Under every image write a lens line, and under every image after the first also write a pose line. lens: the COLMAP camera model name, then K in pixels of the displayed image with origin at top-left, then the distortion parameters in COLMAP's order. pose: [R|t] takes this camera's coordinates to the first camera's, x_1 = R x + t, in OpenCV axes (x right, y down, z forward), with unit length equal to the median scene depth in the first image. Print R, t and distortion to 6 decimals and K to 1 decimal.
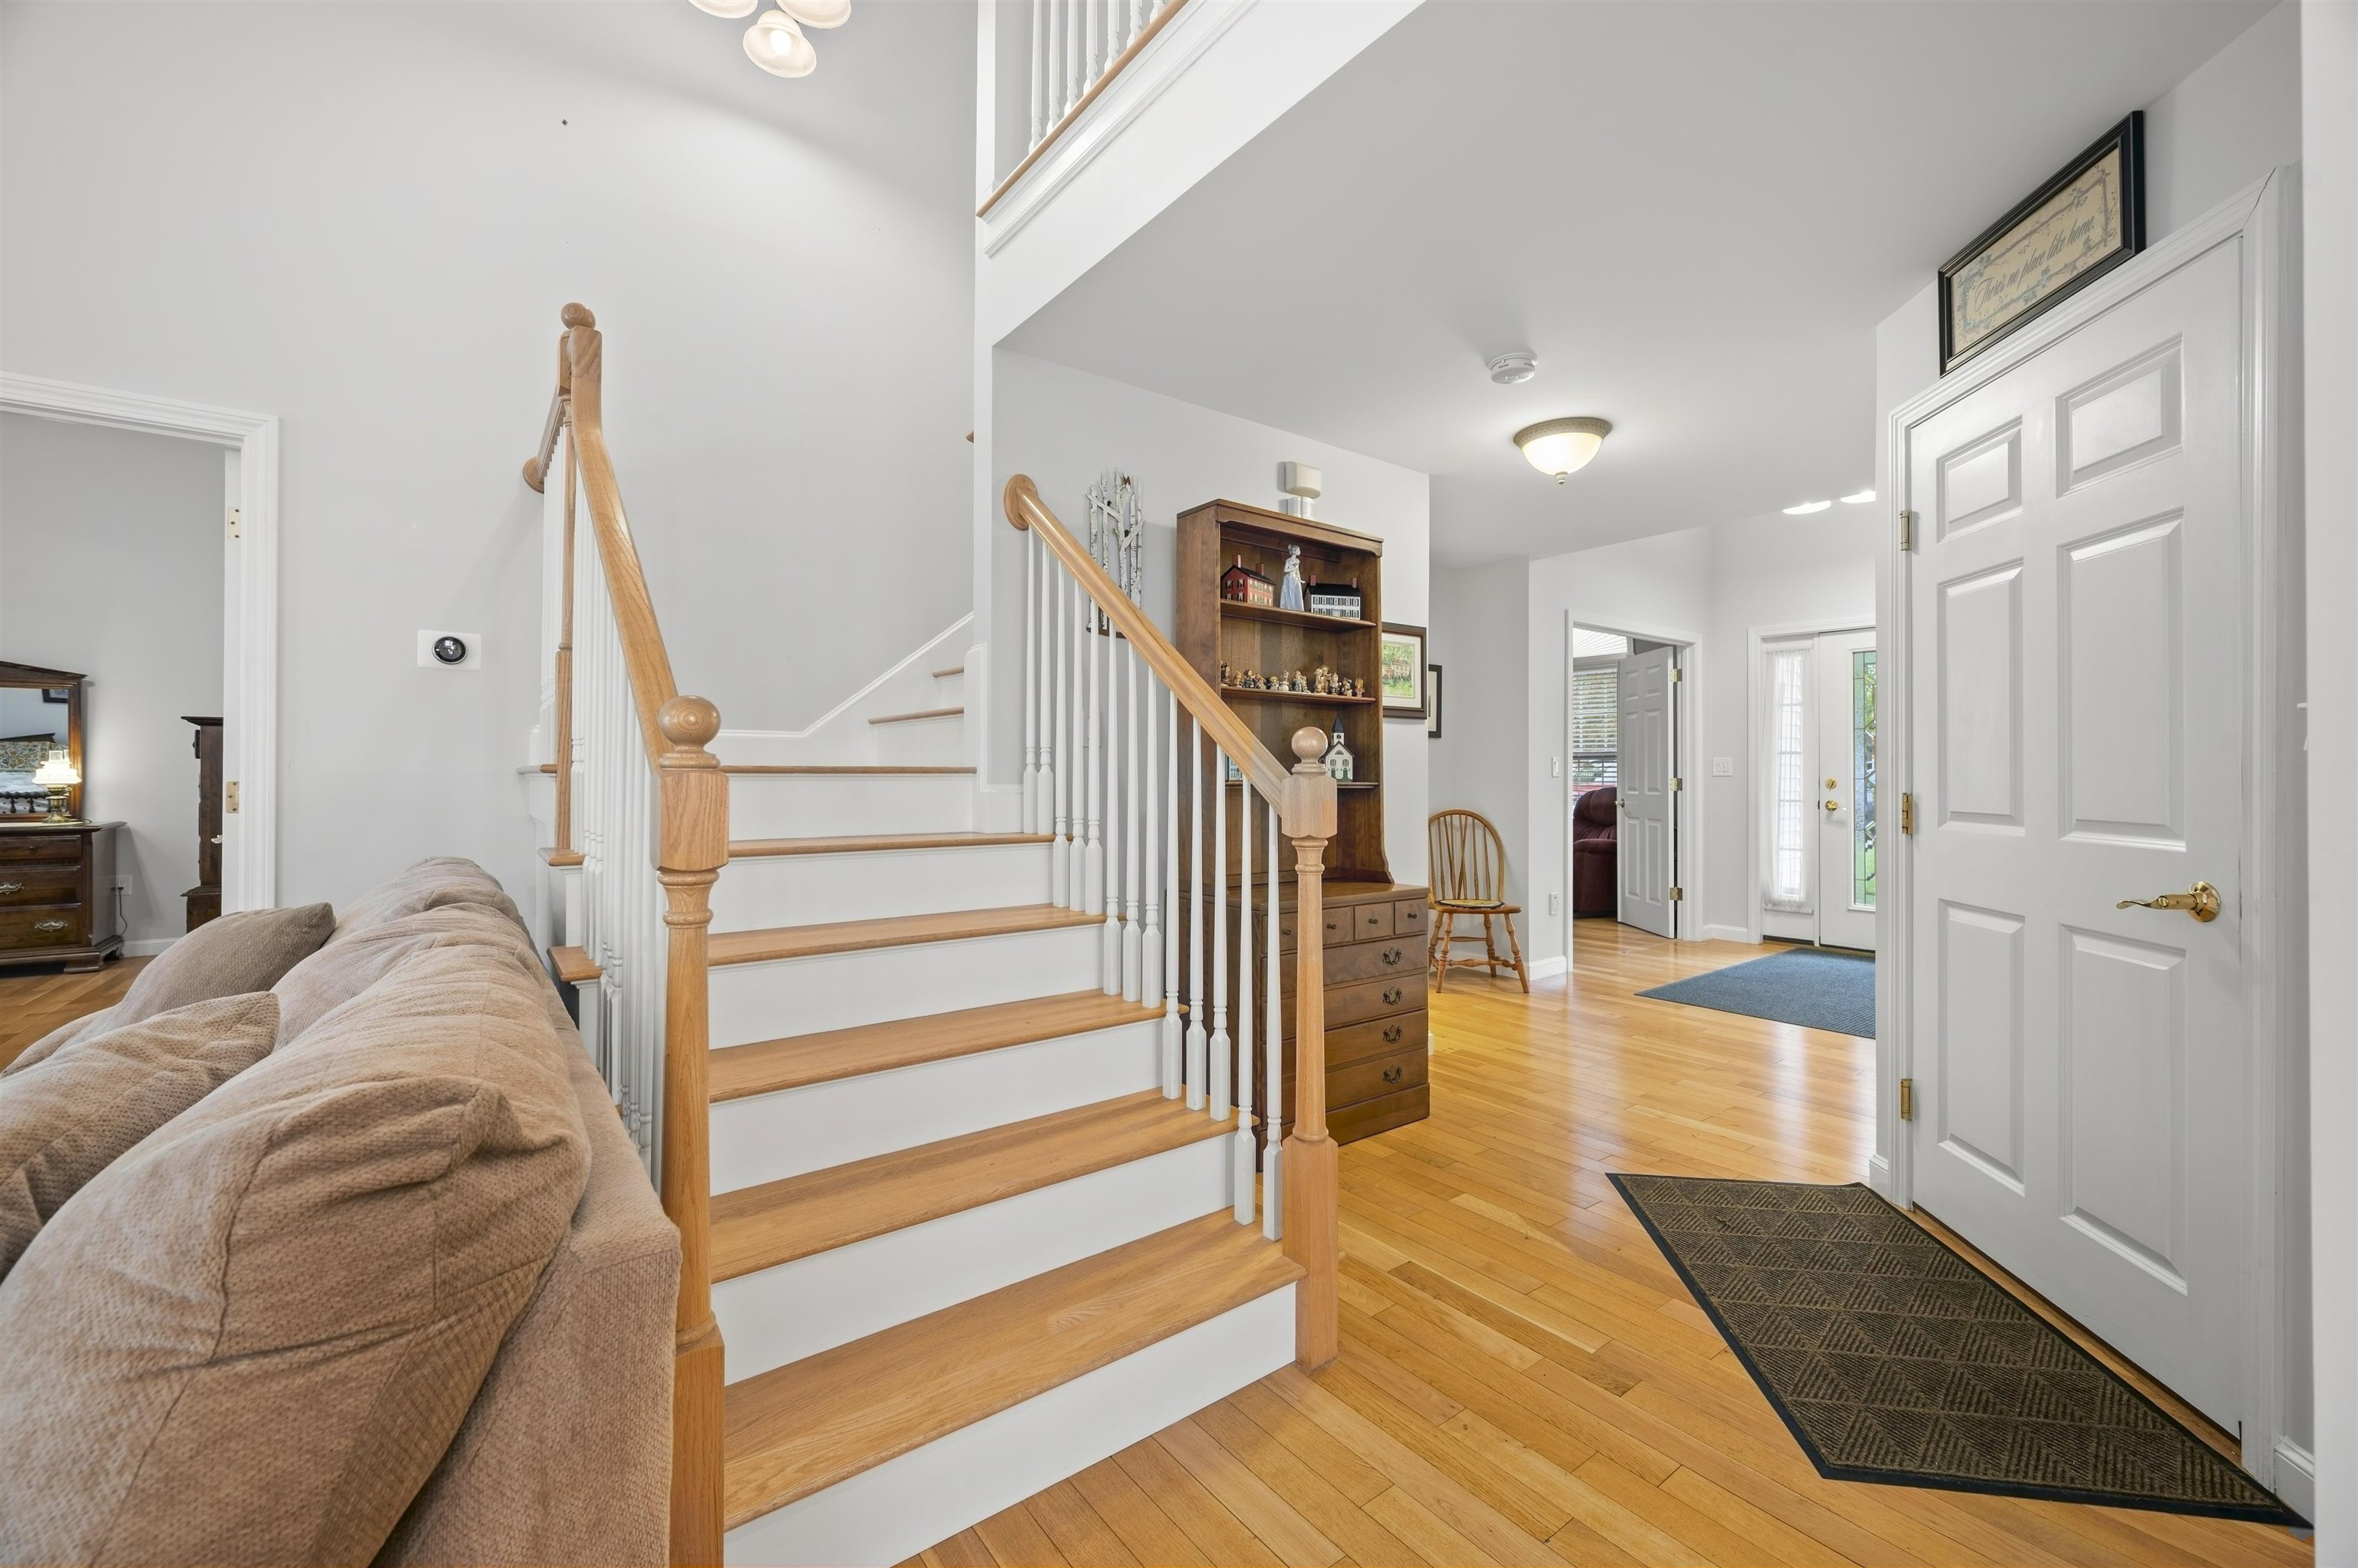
lens RADIAL K [[958.0, 0, 1179.0], [0, 958.0, 770.8], [0, 0, 1]] dist [-0.001486, 0.000449]
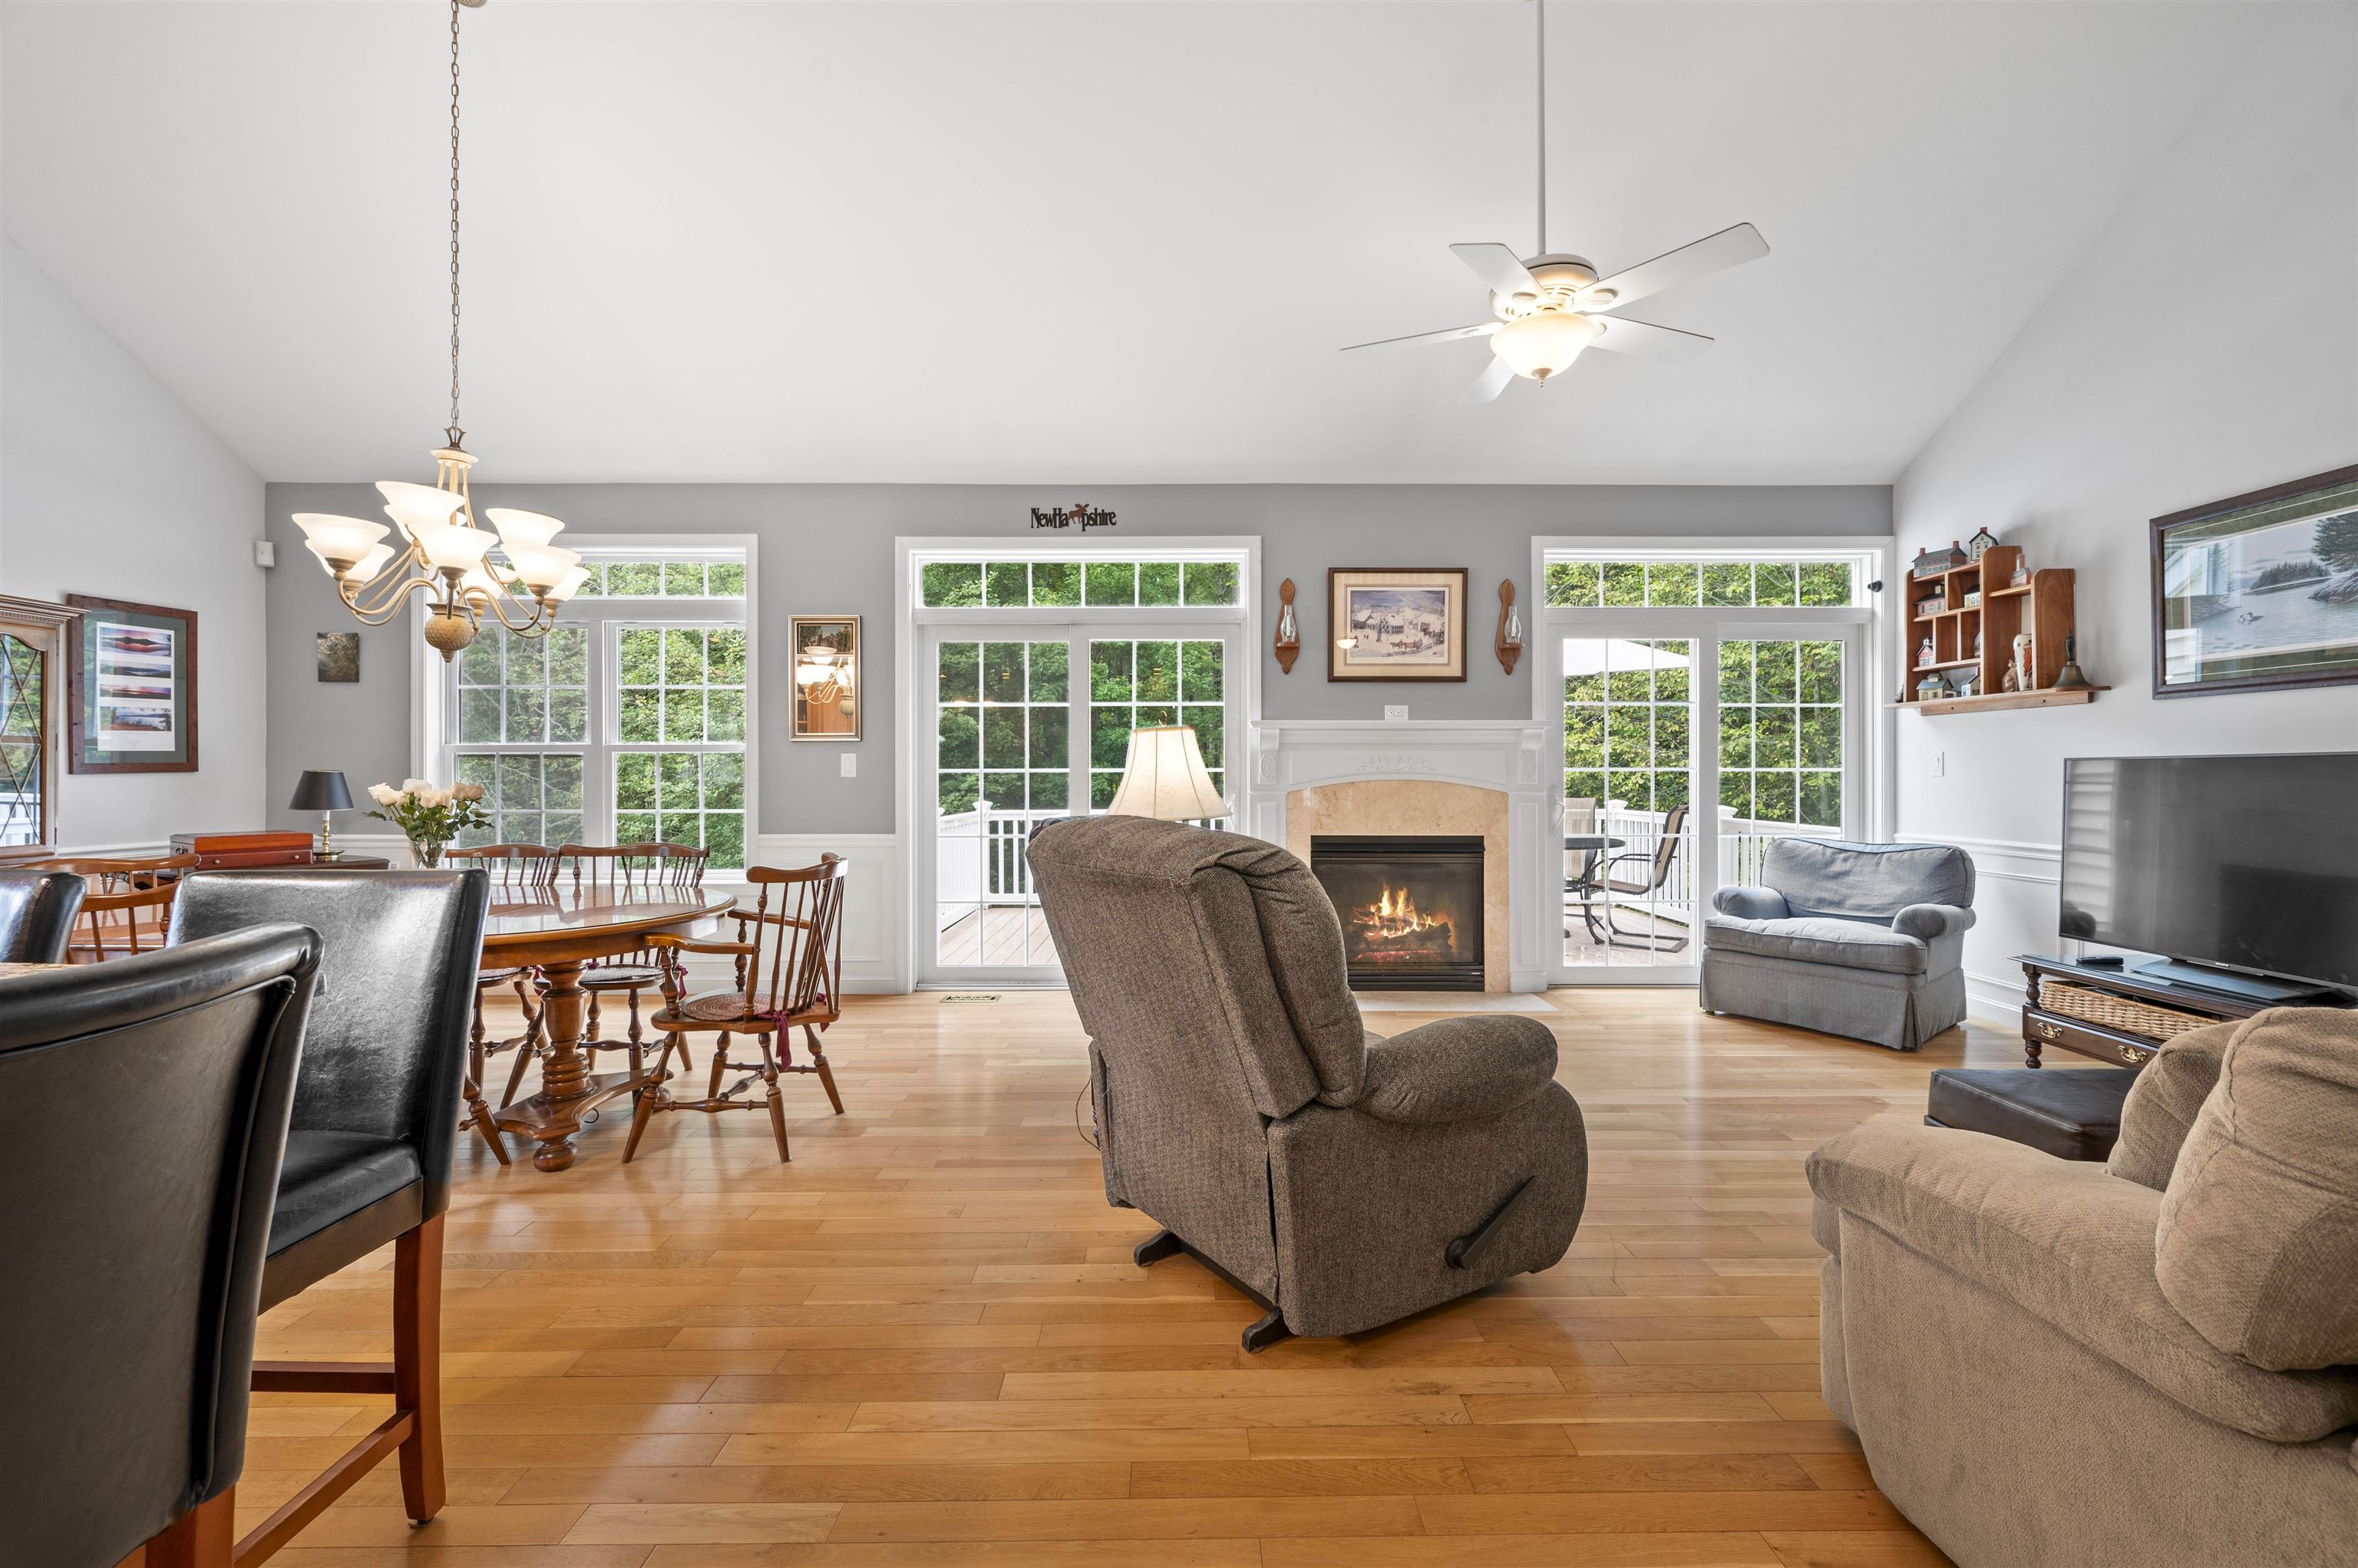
lens RADIAL K [[973.5, 0, 1185.7], [0, 973.5, 772.4], [0, 0, 1]] dist [-0.000345, 0.000714]
pose [[-0.597071, 0.001343, -0.802187, 0.170618], [0.004697, 0.999987, -0.001822, -0.001868], [0.802175, -0.004856, -0.597070, 0.069114]]
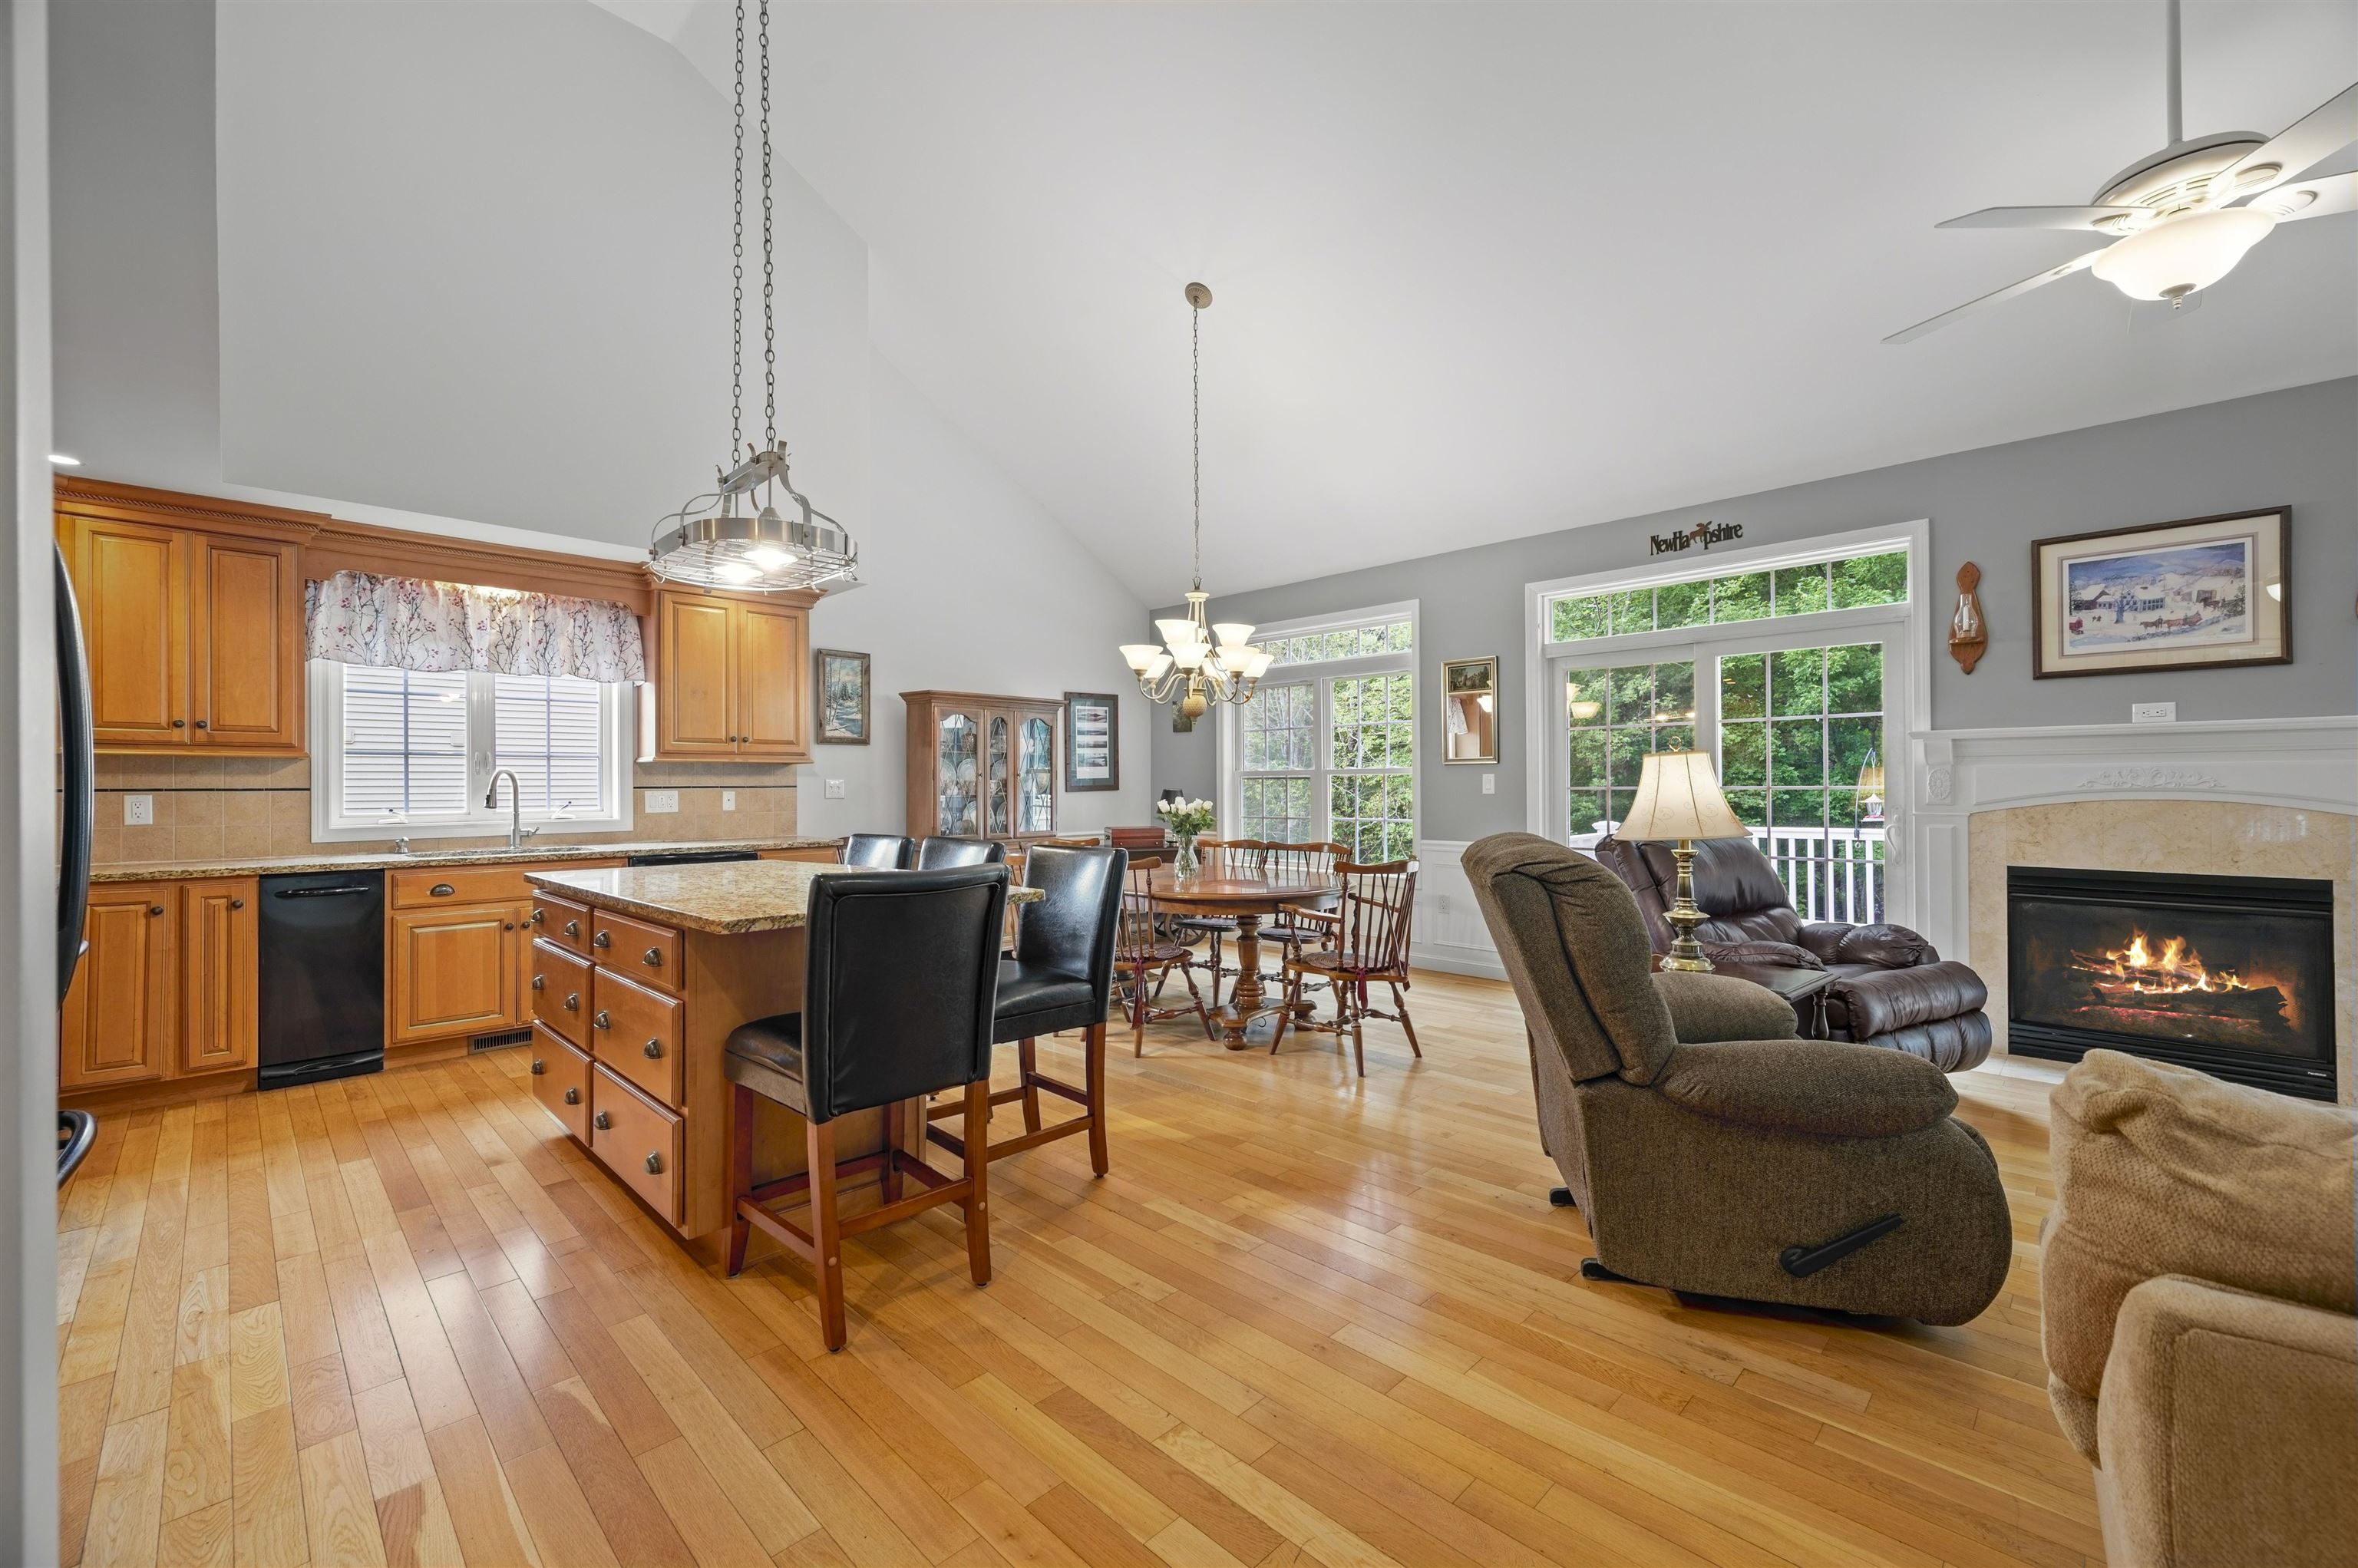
lens RADIAL K [[958.0, 0, 1184.4], [0, 958.0, 776.8], [0, 0, 1]] dist [-0.001486, 0.000449]
pose [[-0.989880, 0.005224, -0.141809, 0.097562], [0.007171, 0.999887, -0.013224, -0.009261], [0.141724, -0.014107, -0.989806, 0.302416]]
